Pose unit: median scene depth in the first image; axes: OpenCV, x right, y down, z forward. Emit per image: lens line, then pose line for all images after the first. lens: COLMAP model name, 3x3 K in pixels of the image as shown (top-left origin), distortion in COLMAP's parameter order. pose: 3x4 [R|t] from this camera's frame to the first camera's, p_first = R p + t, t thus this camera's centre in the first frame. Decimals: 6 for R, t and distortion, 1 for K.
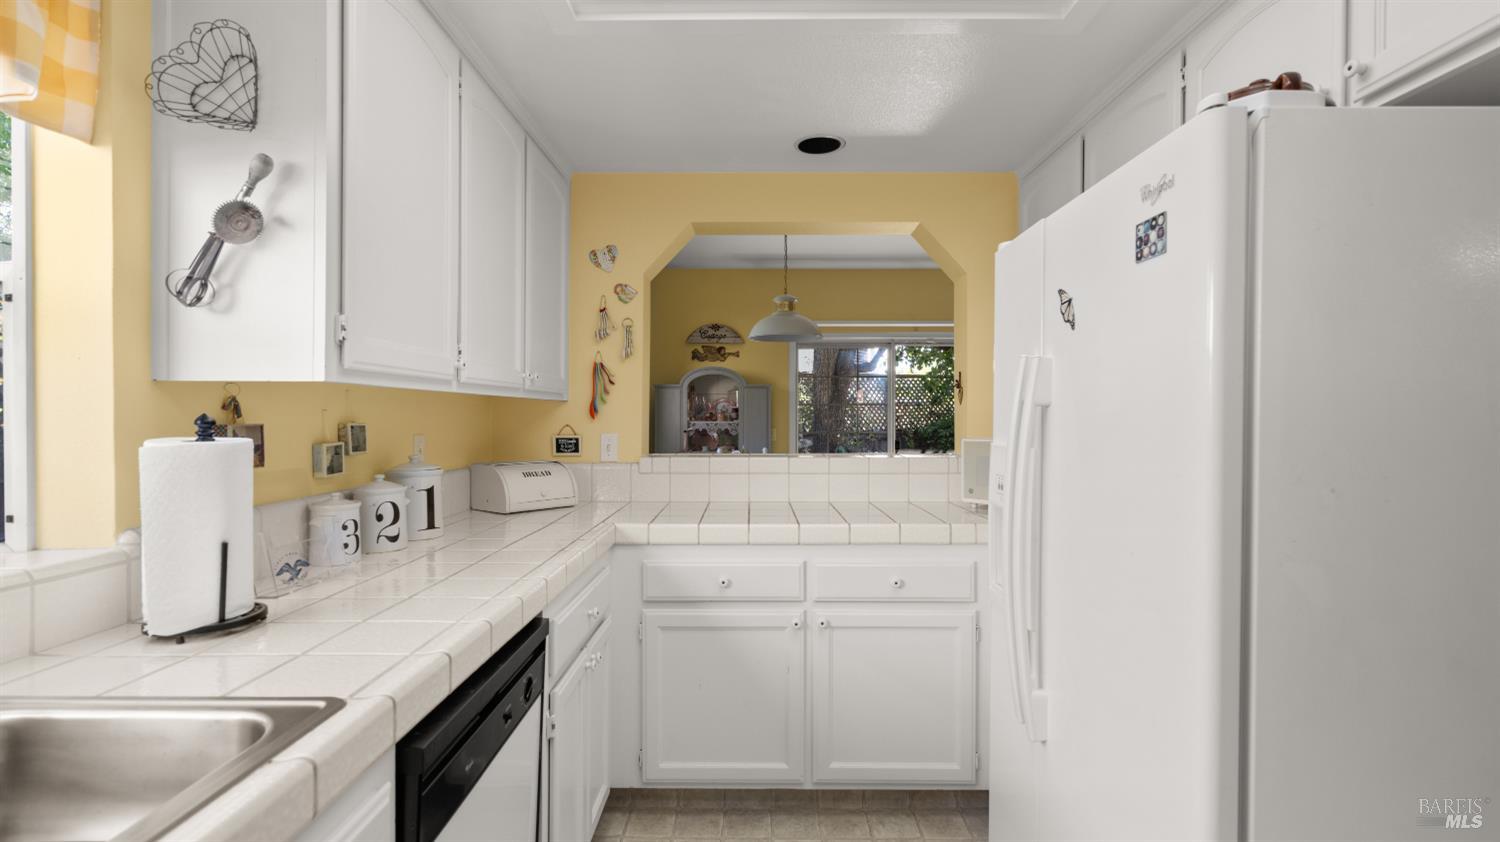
lens RADIAL K [[711.9, 0, 750.0], [0, 711.9, 421.0], [0, 0, 1]] dist [-0.002332, -0.000456]
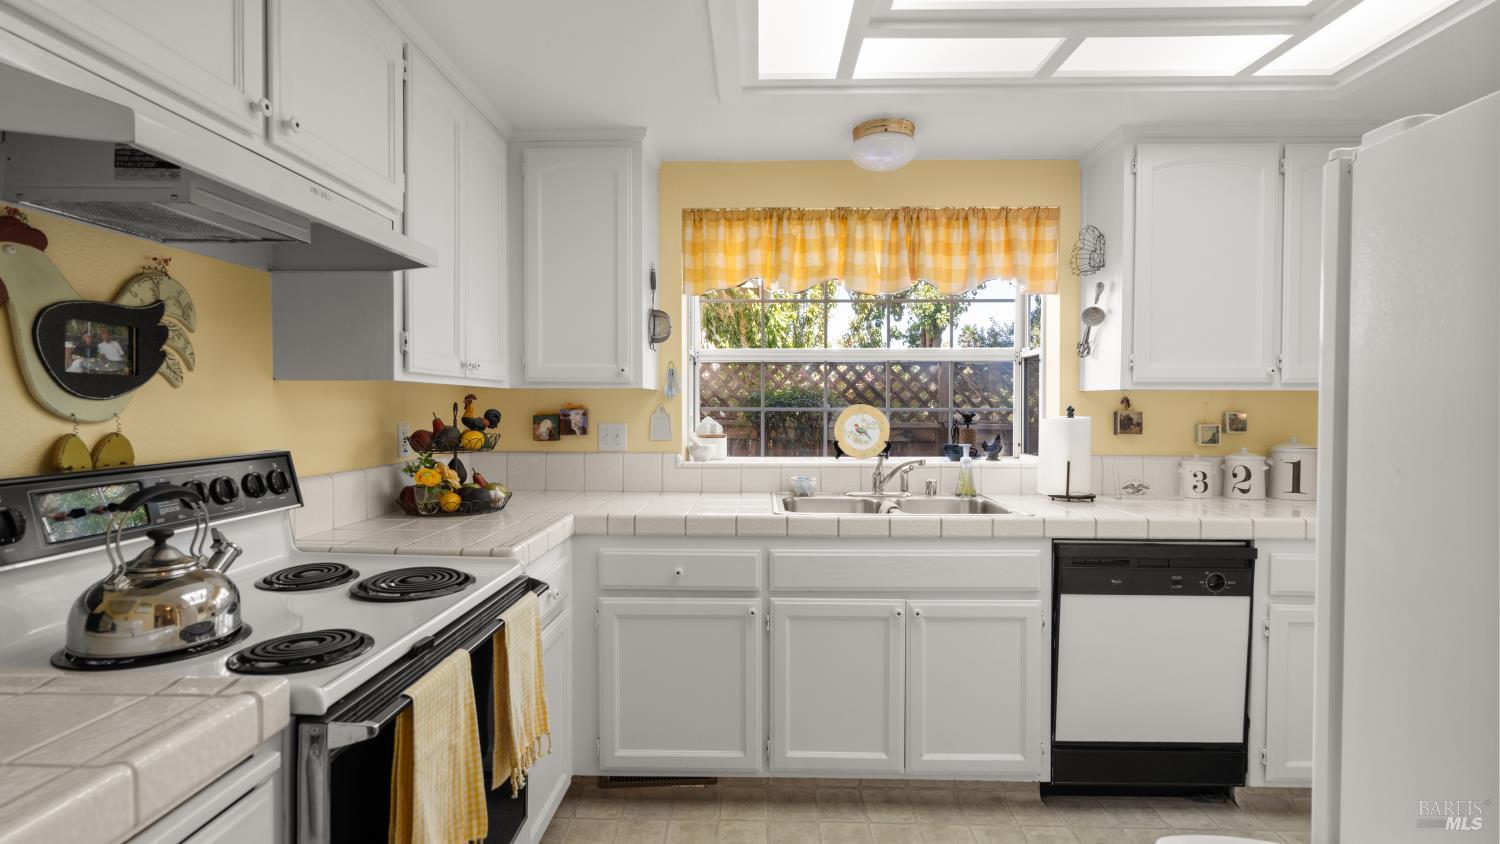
lens RADIAL K [[691.6, 0, 746.0], [0, 691.6, 418.6], [0, 0, 1]] dist [-0.001626, -0.000037]
pose [[-0.014419, 0.016053, -0.999767, 1.041671], [-0.010989, 0.999808, 0.016212, 0.004514], [0.999836, 0.011220, -0.014240, -0.010721]]
